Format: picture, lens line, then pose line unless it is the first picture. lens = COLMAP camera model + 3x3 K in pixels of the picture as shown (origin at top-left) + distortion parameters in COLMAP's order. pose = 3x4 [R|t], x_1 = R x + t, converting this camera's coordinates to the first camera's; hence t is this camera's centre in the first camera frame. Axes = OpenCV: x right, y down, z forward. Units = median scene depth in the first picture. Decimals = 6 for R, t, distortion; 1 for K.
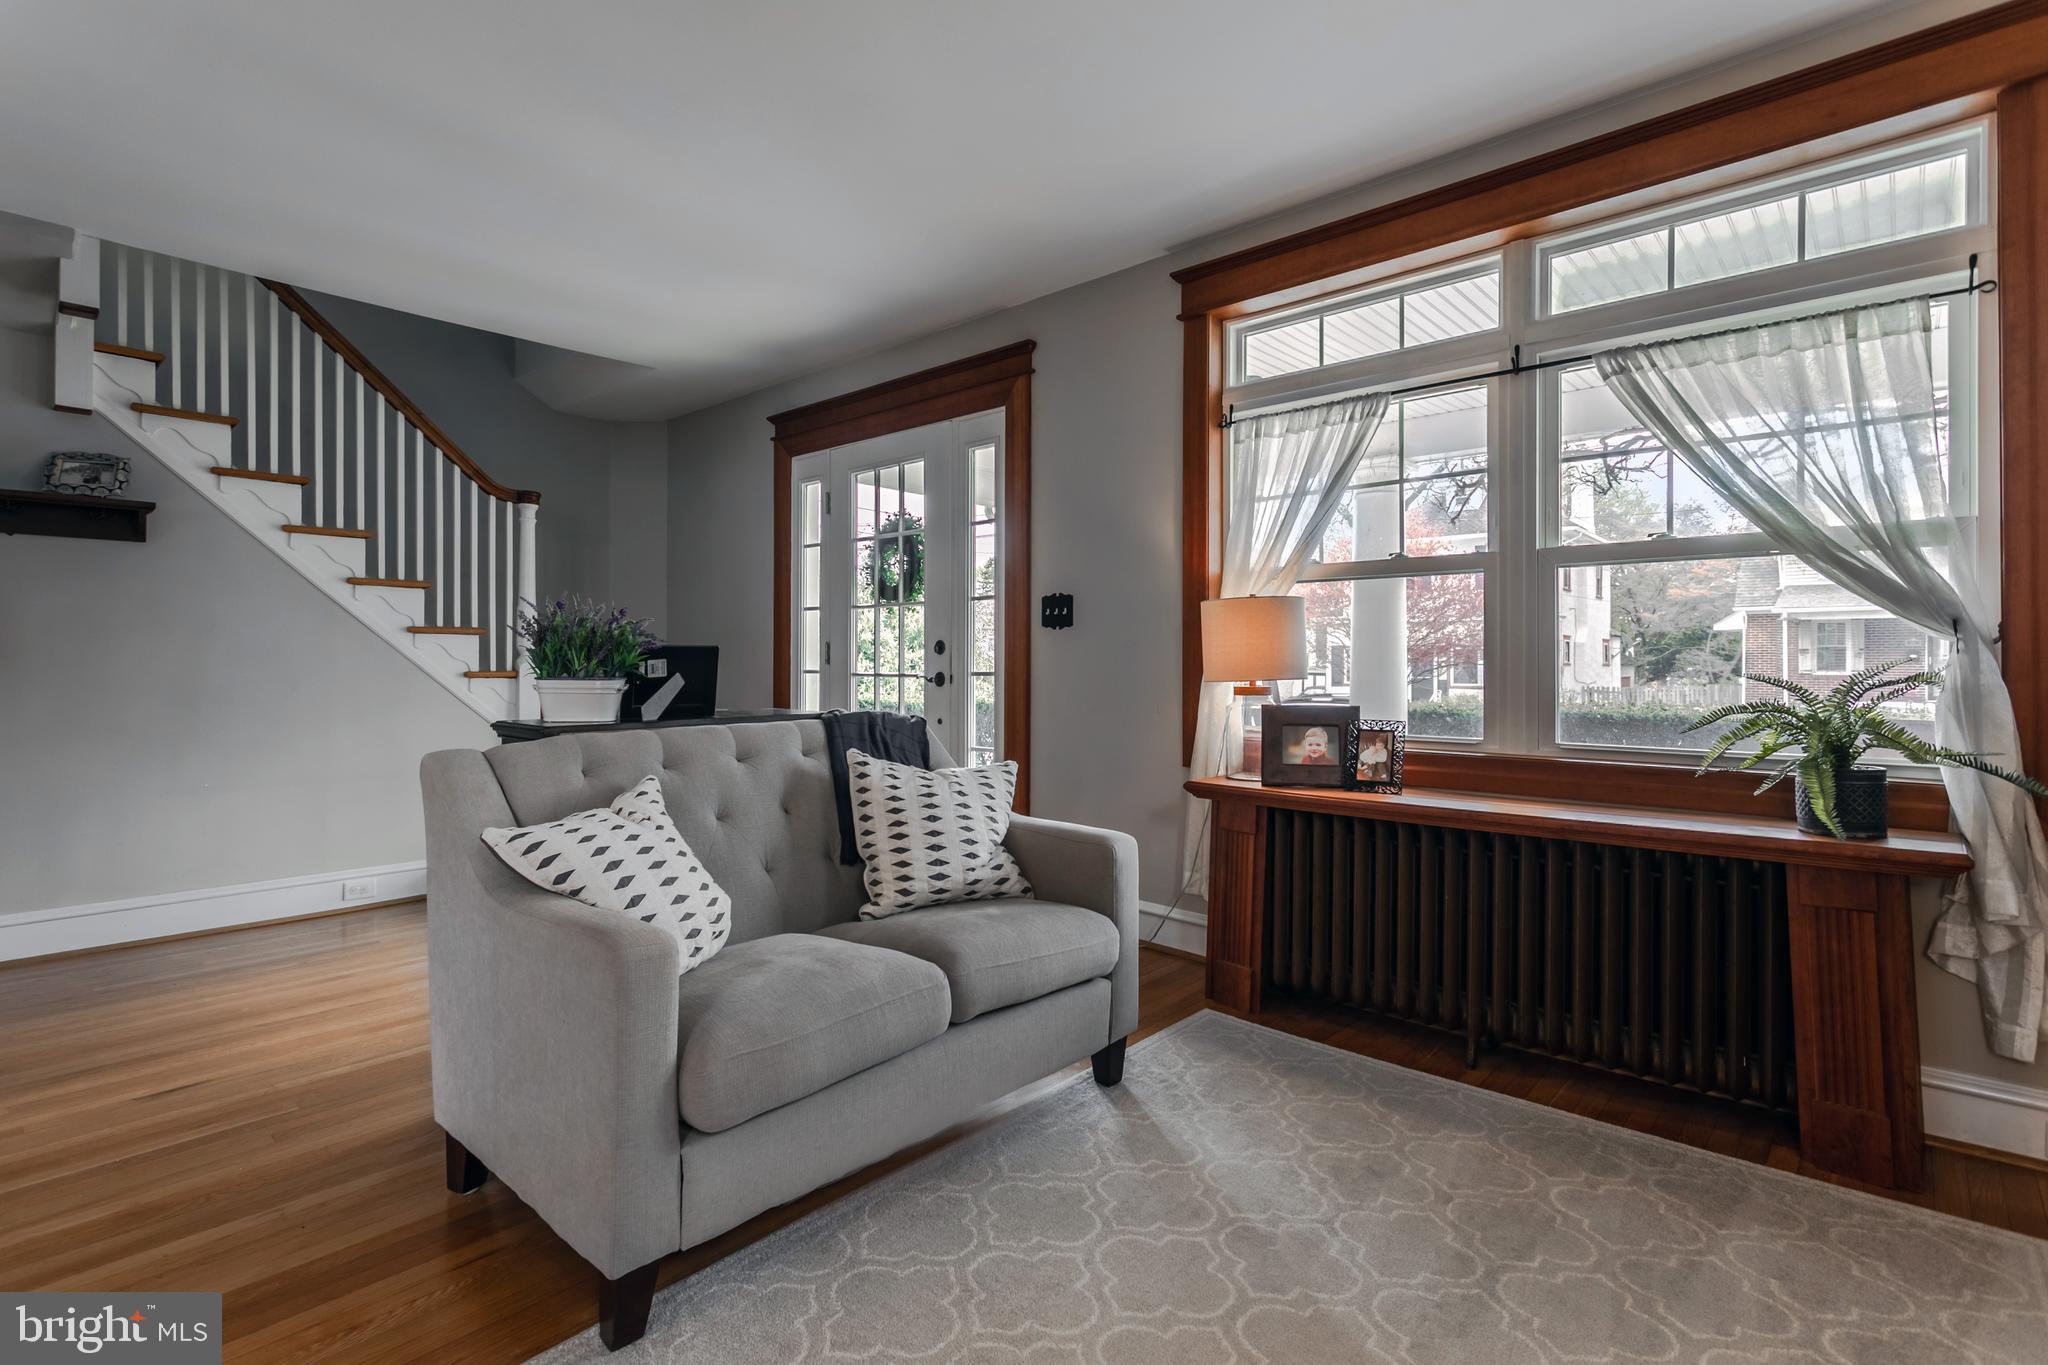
lens RADIAL K [[983.9, 0, 1028.4], [0, 983.9, 656.8], [0, 0, 1]] dist [-0.001000, 0.000038]
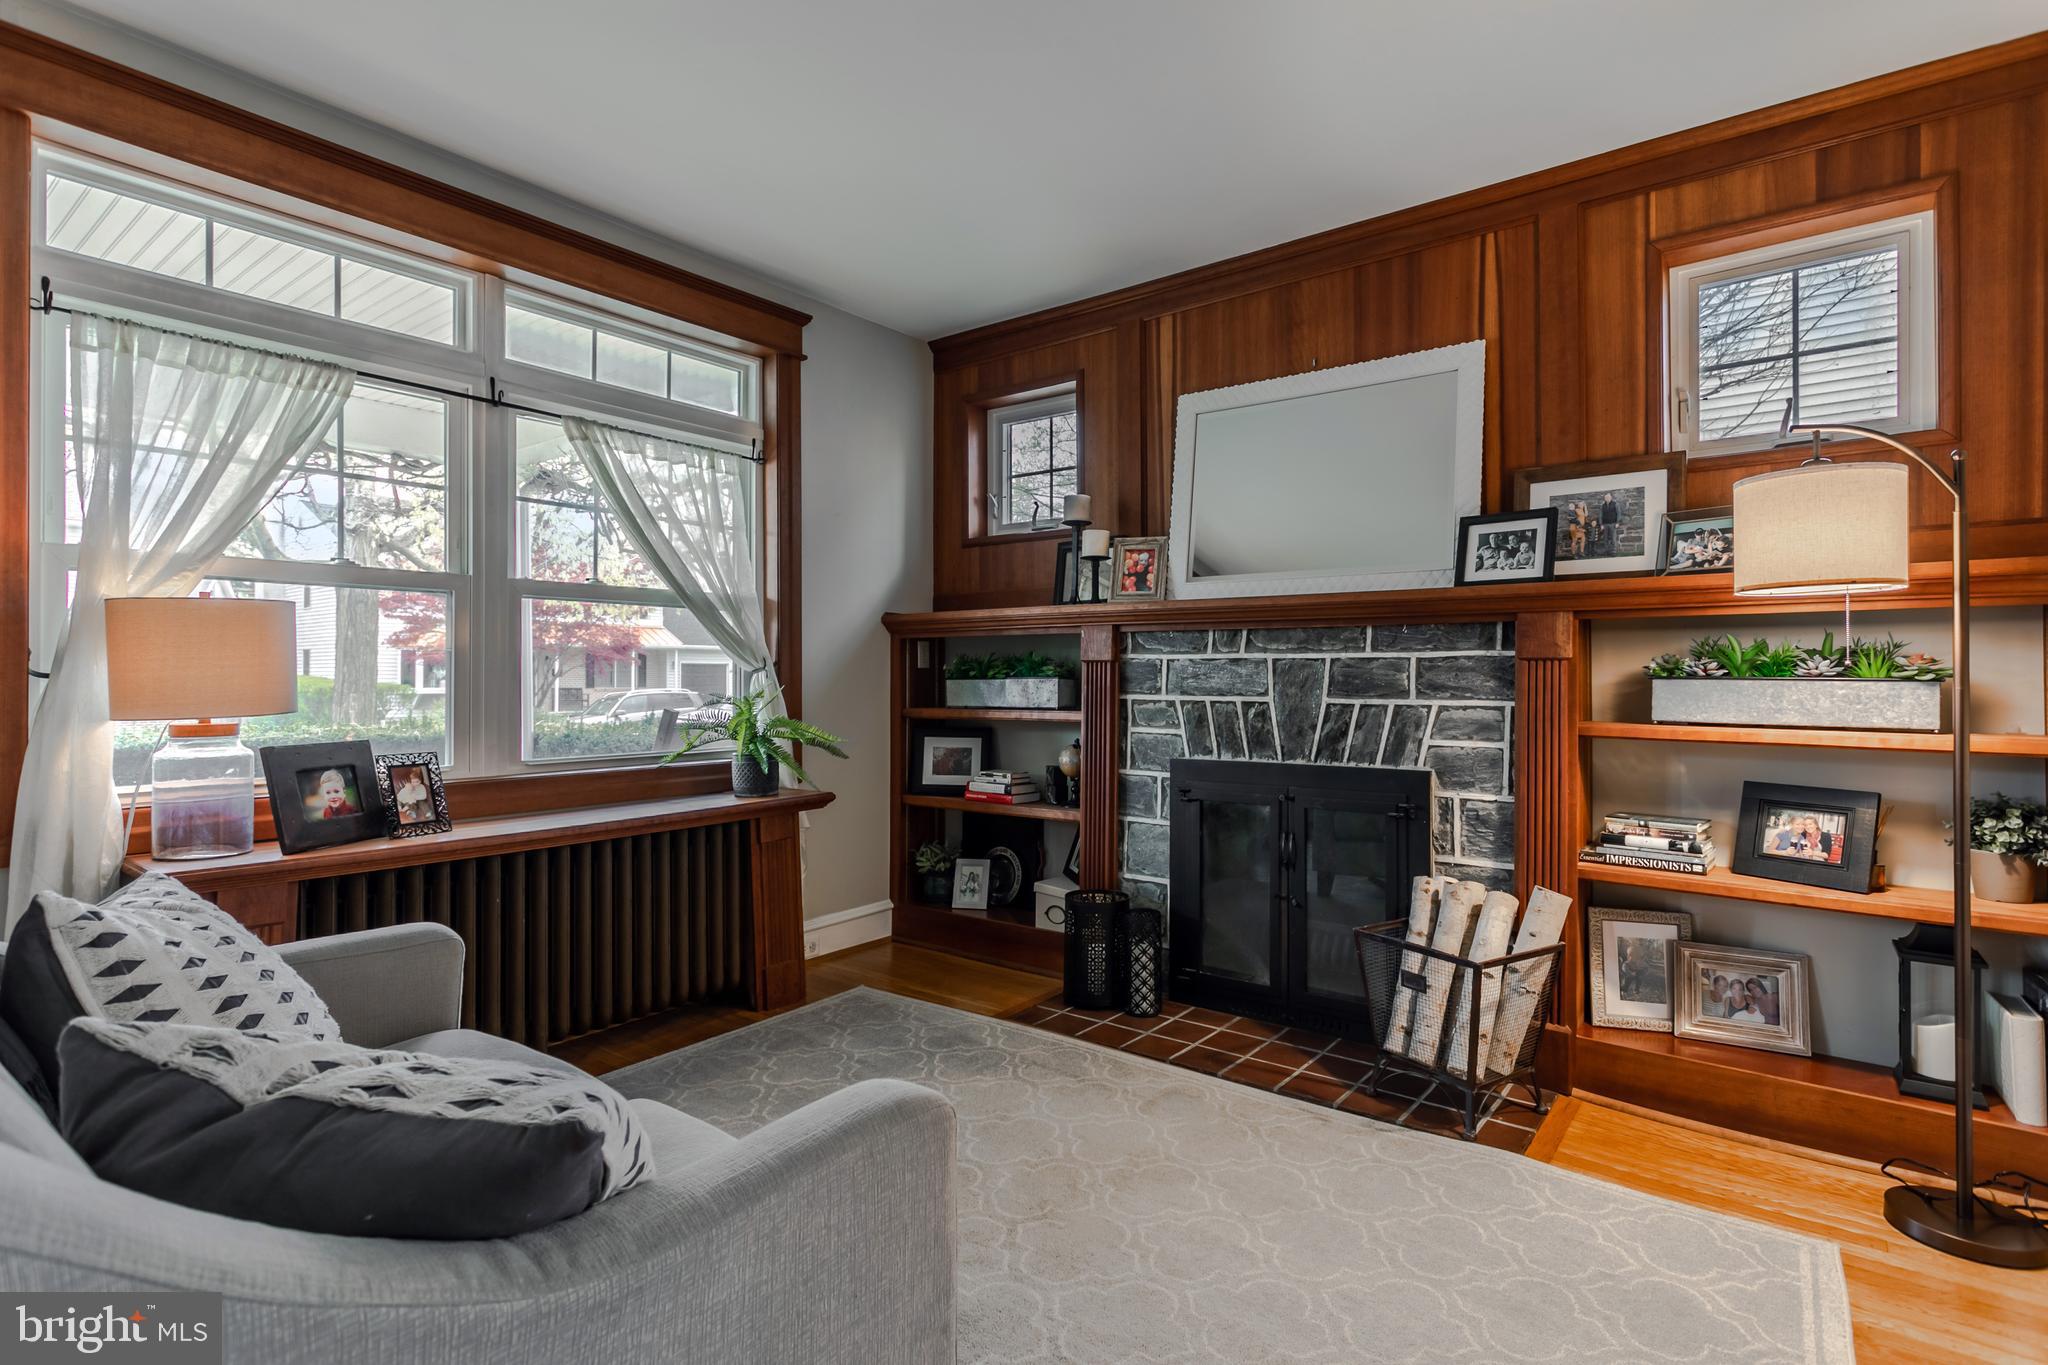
lens RADIAL K [[990.1, 0, 1027.5], [0, 990.1, 674.4], [0, 0, 1]] dist [-0.001257, 0.000145]
pose [[-0.093660, 0.006201, 0.995585, -0.543798], [0.002807, 0.999978, -0.005964, 0.000990], [-0.995600, 0.002236, -0.093675, 0.506511]]
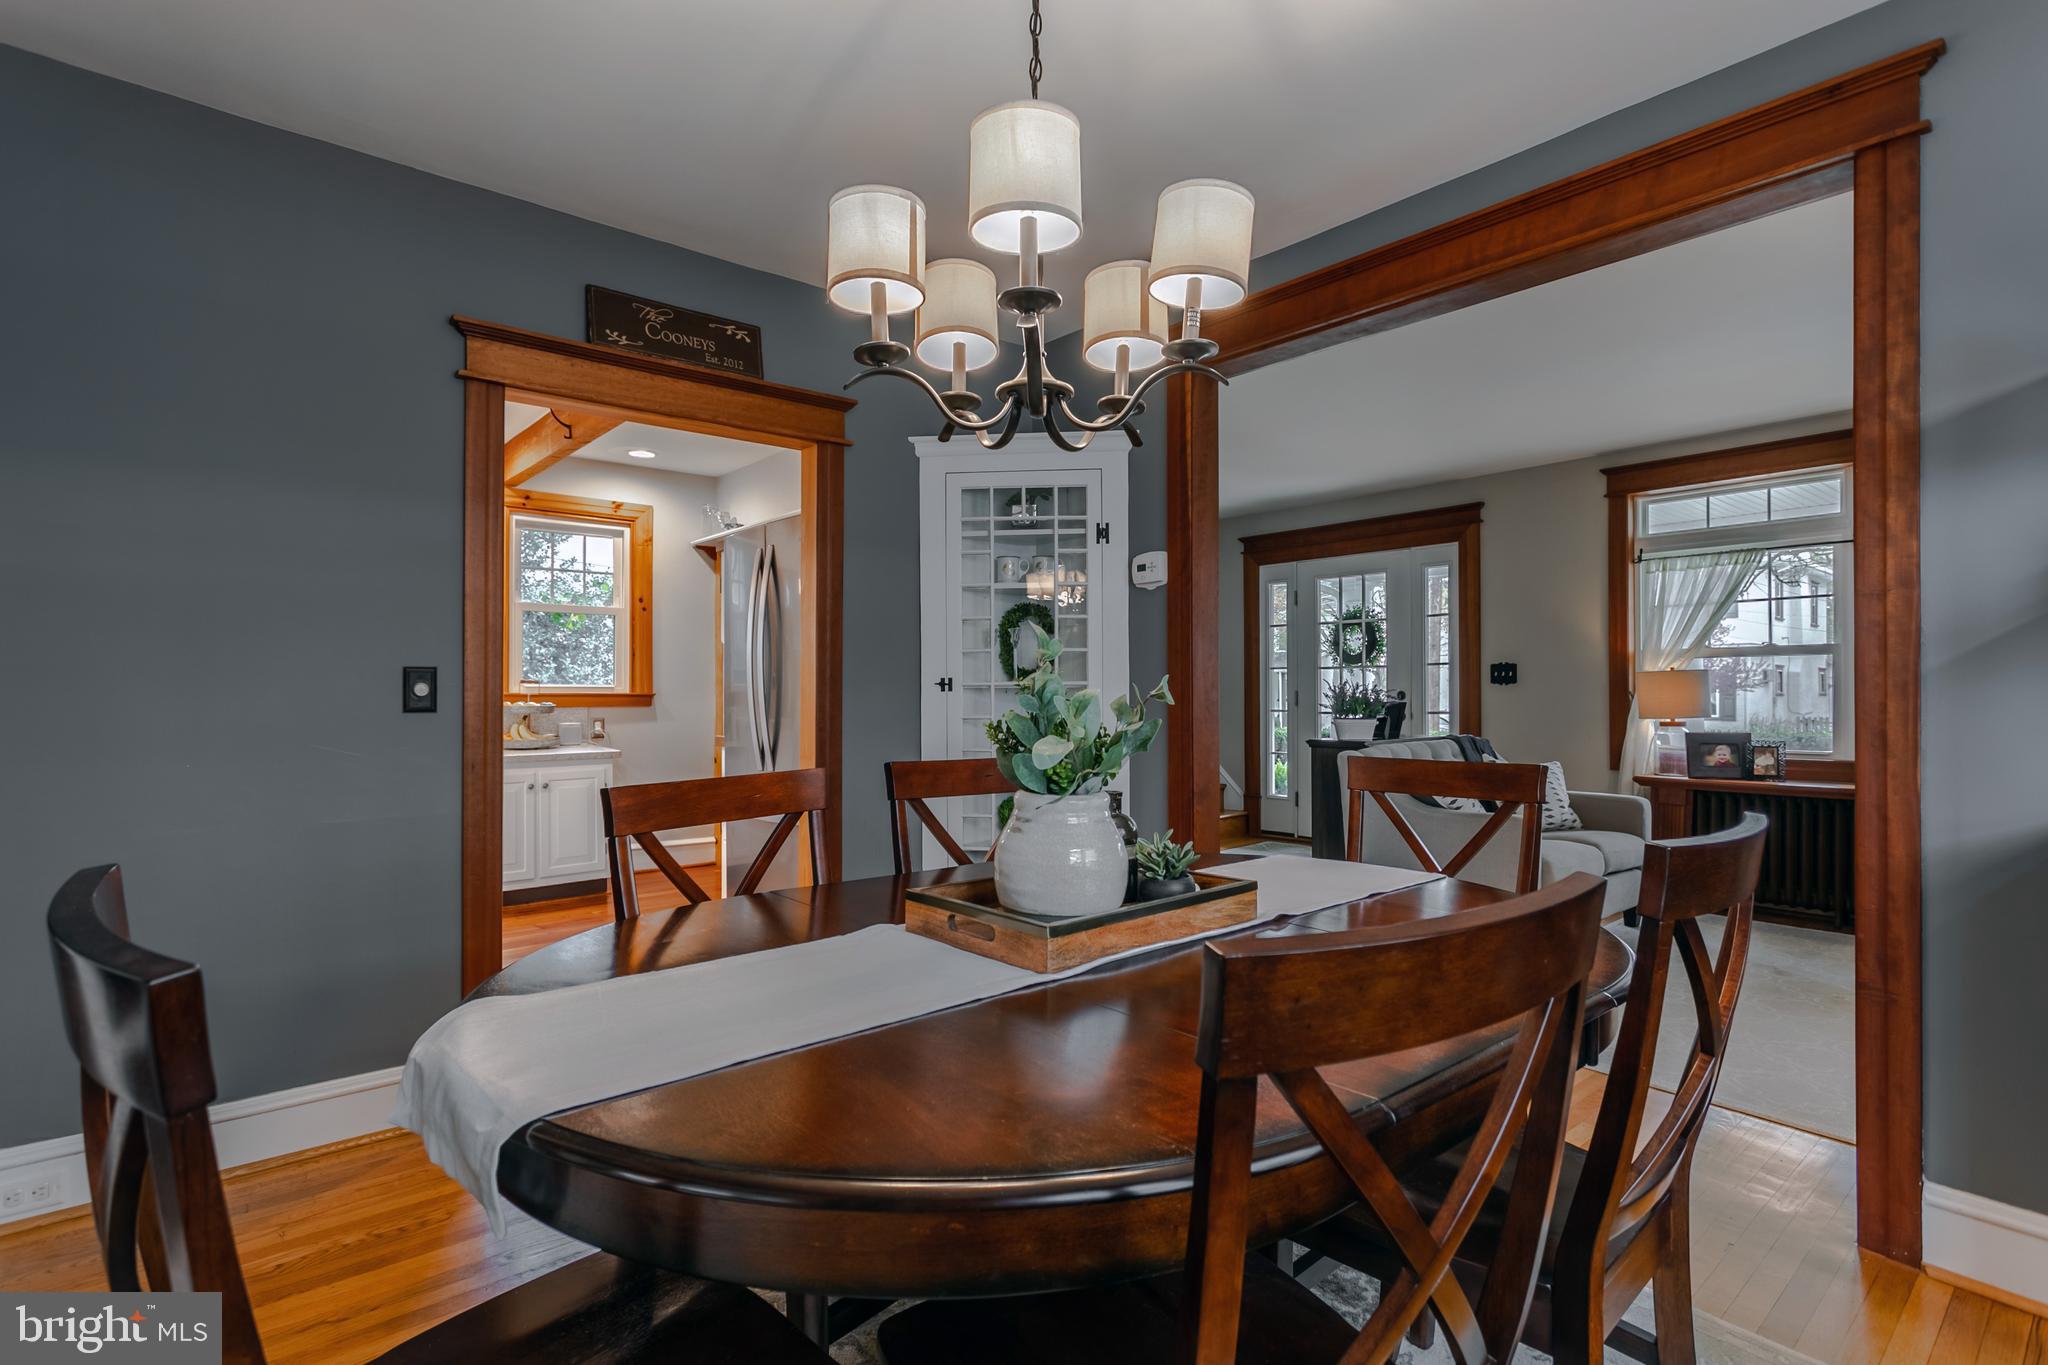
lens RADIAL K [[991.3, 0, 1017.0], [0, 991.3, 685.2], [0, 0, 1]] dist [0.023151, 0.000444]
pose [[0.991412, -0.007183, -0.130575, -0.697137], [0.006829, 0.999972, -0.003164, -0.036108], [0.130594, 0.002245, 0.991433, -0.900957]]
